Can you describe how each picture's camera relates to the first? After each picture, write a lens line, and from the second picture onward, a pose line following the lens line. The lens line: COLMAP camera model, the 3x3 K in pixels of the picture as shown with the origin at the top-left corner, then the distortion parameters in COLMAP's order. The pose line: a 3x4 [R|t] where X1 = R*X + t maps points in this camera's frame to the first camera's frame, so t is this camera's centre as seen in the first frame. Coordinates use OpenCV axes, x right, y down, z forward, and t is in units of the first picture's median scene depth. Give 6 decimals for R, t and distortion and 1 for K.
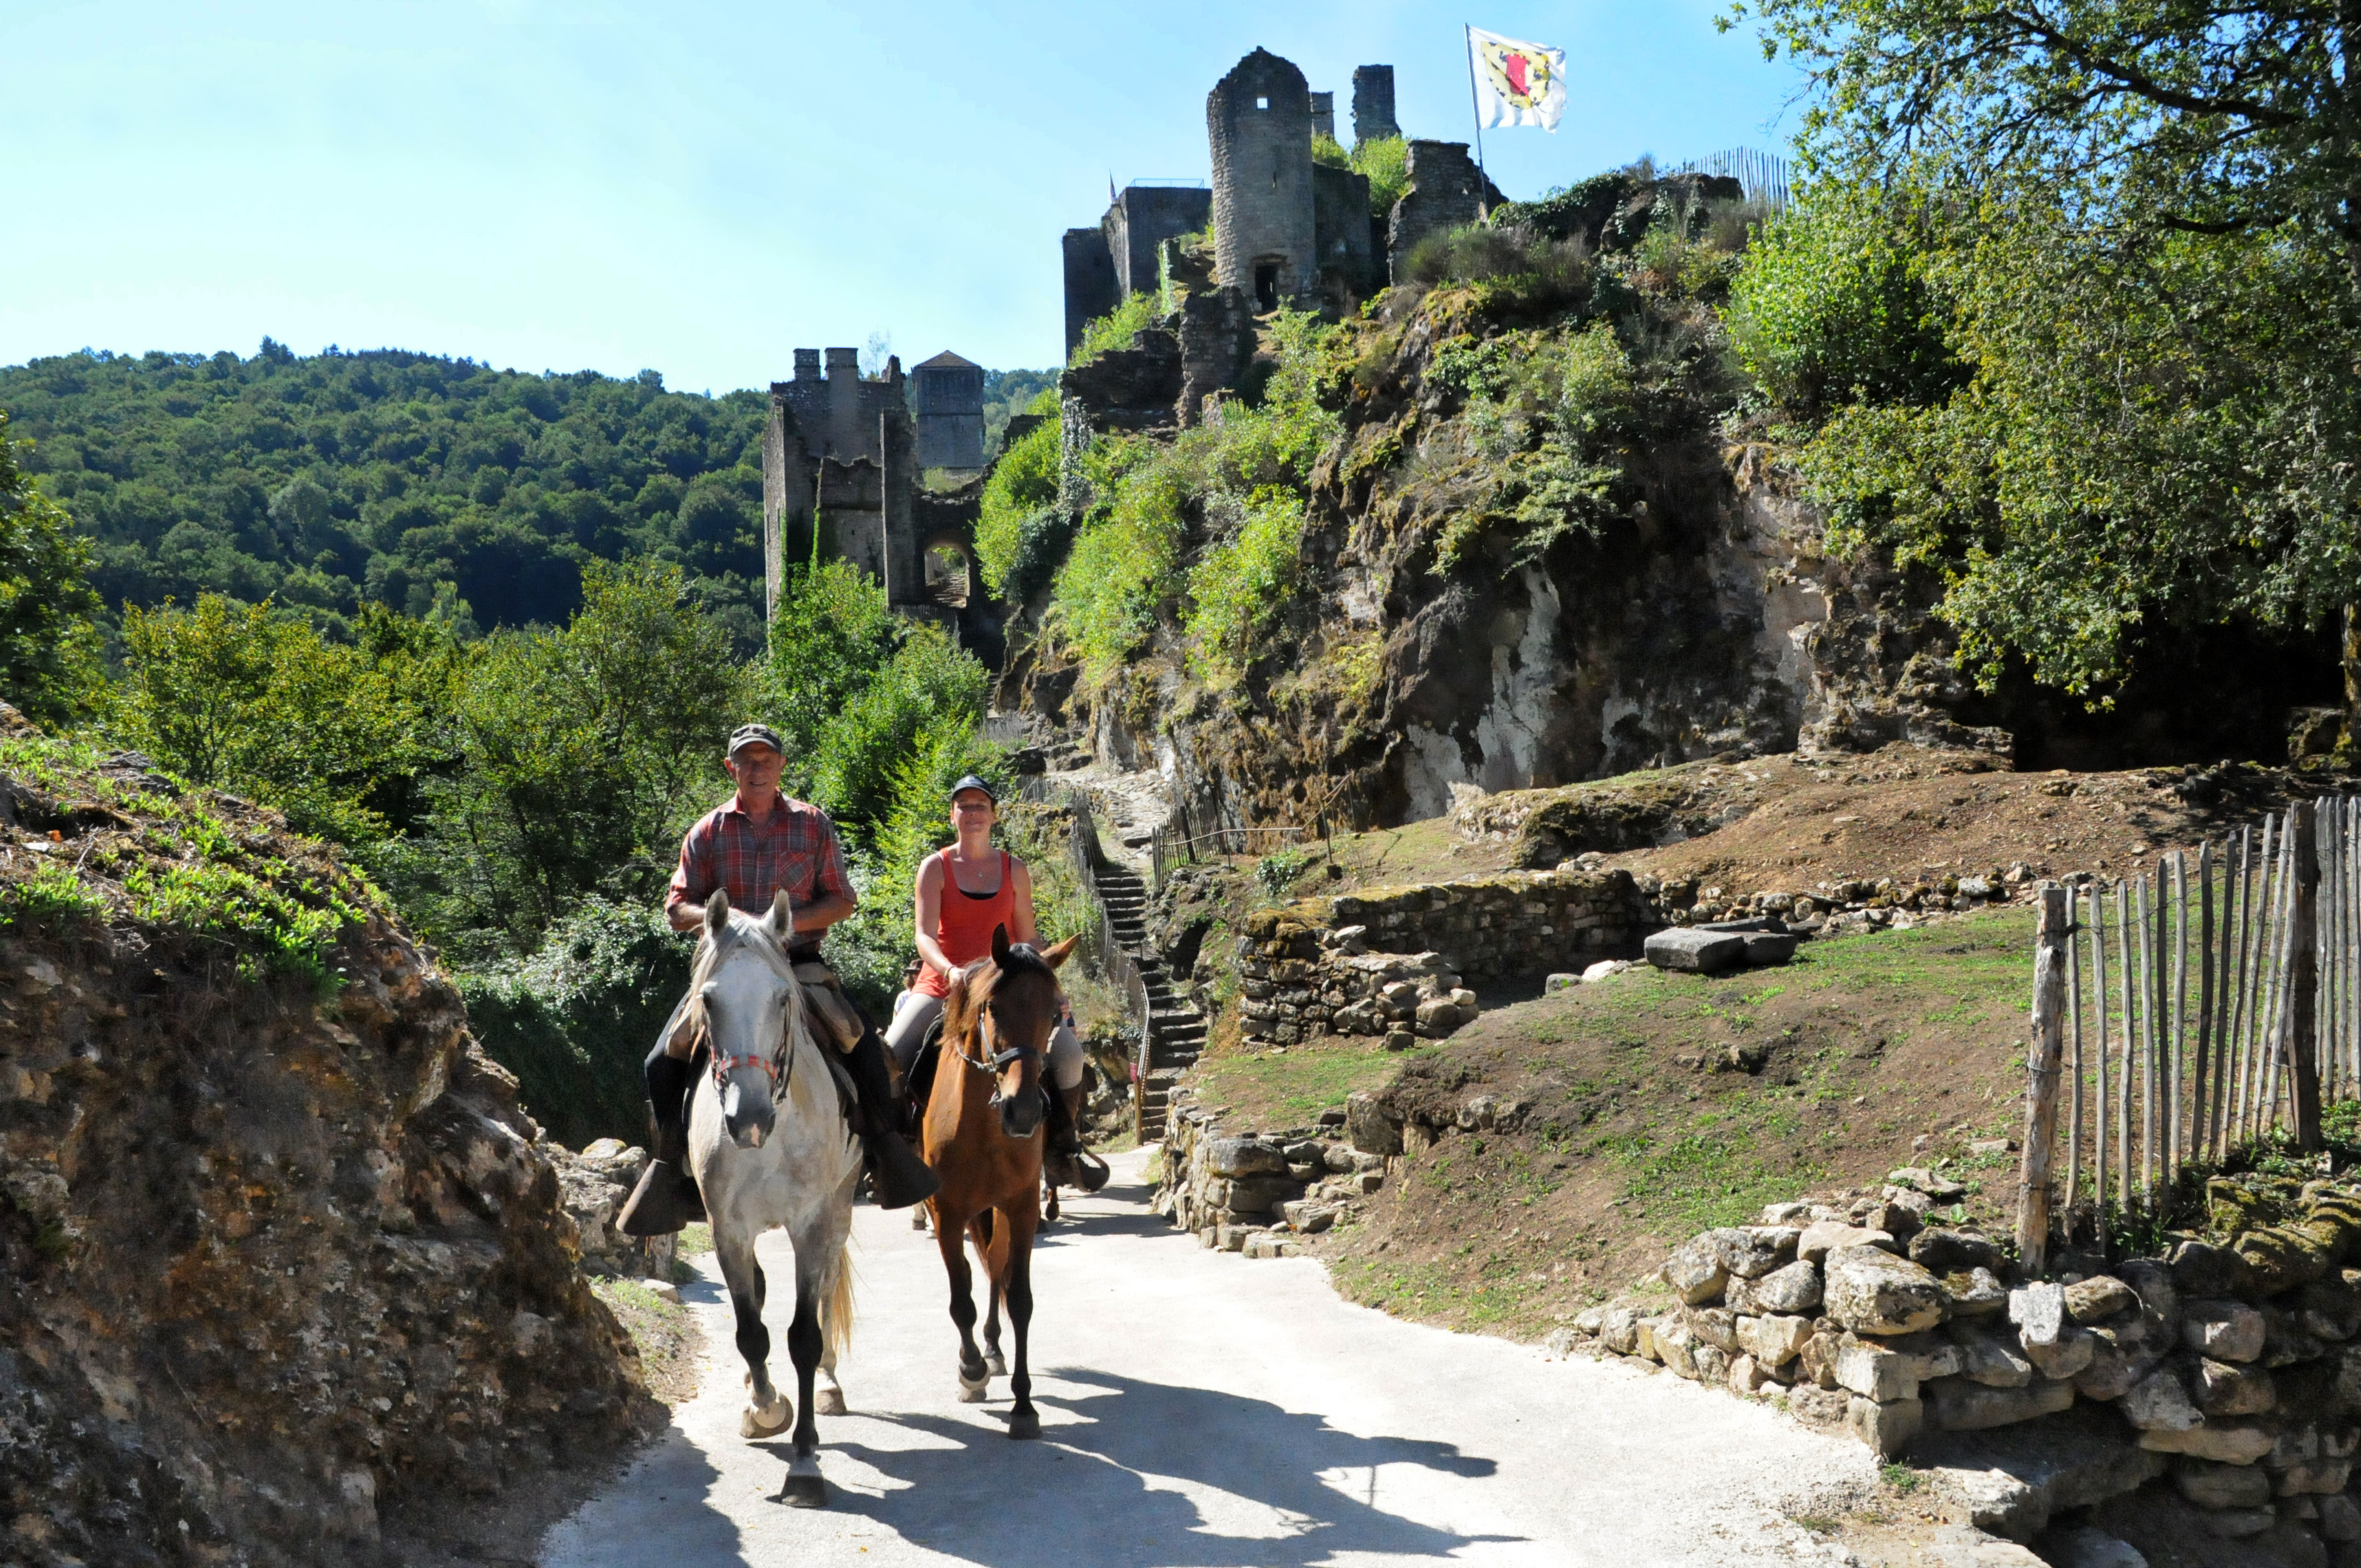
lens RADIAL K [[1906.8, 0, 1123.0], [0, 1906.8, 790.3], [0, 0, 1]] dist [-0.159593, 0.113818]
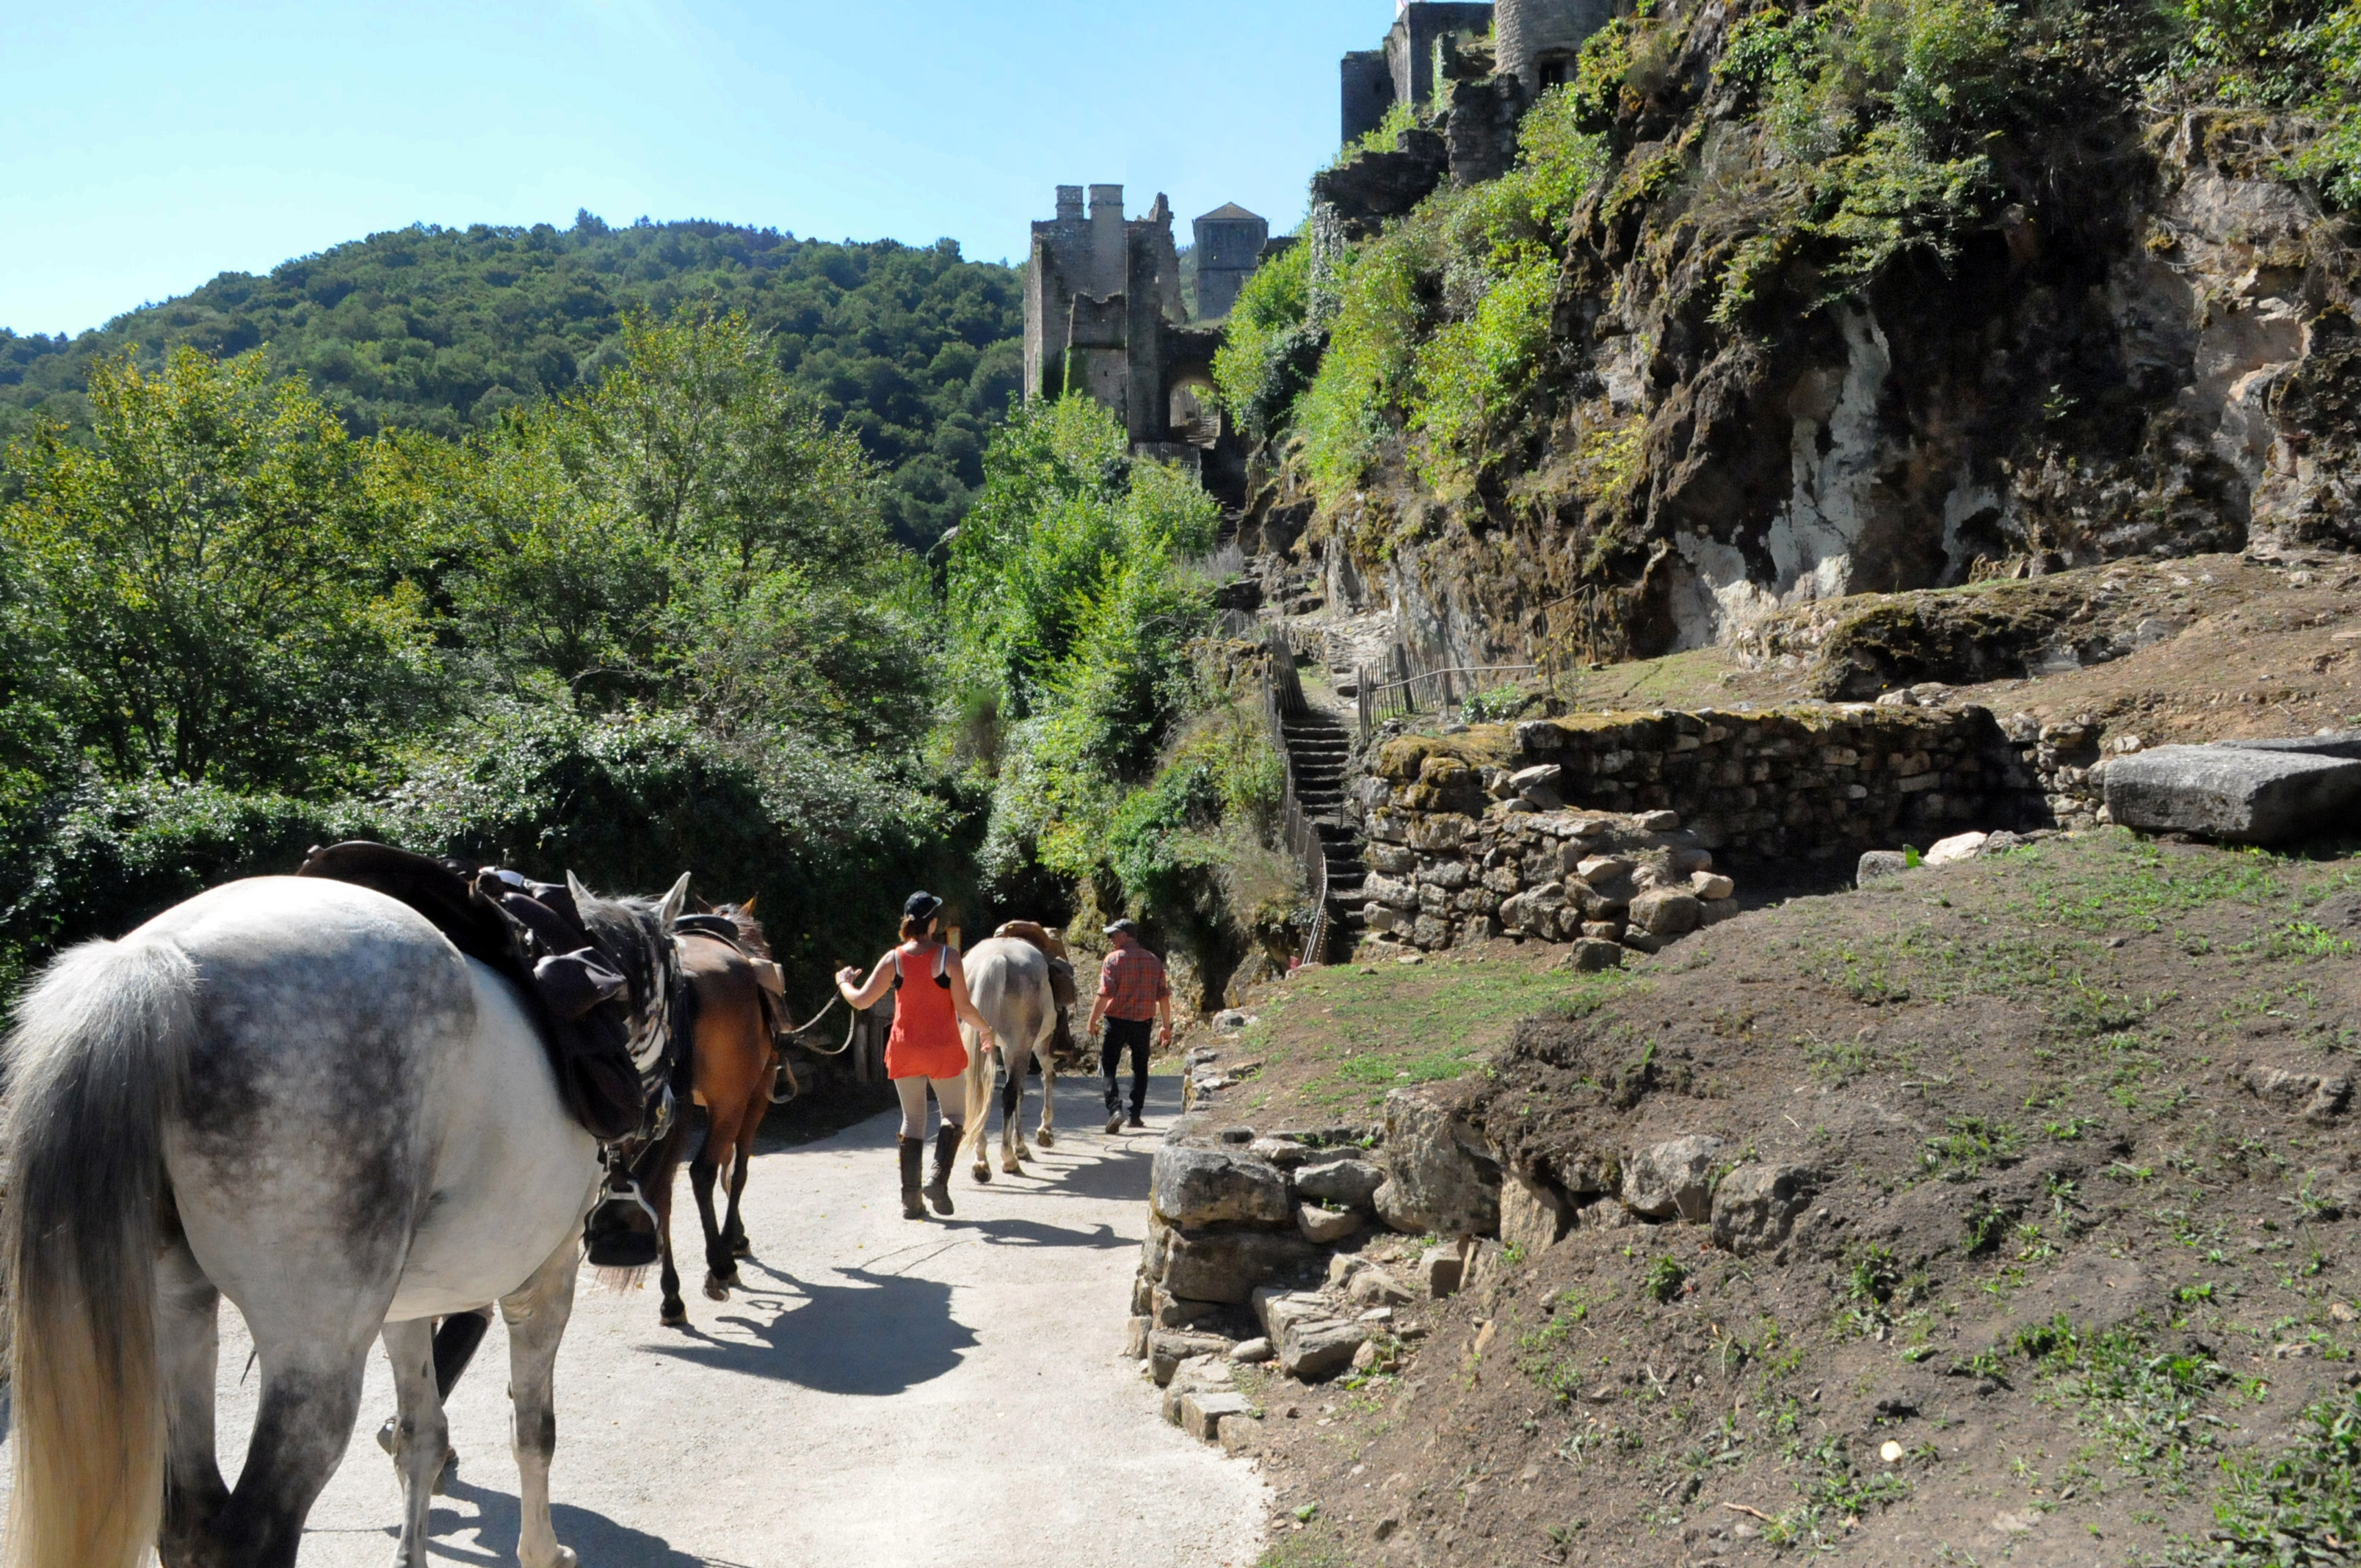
lens RADIAL K [[1906.8, 0, 1123.0], [0, 1906.8, 790.3], [0, 0, 1]] dist [-0.159593, 0.113818]
pose [[0.988121, 0.036940, -0.149170, 0.046662], [-0.027227, 0.997406, 0.066636, 0.025084], [0.151245, -0.061783, 0.986564, 0.218578]]
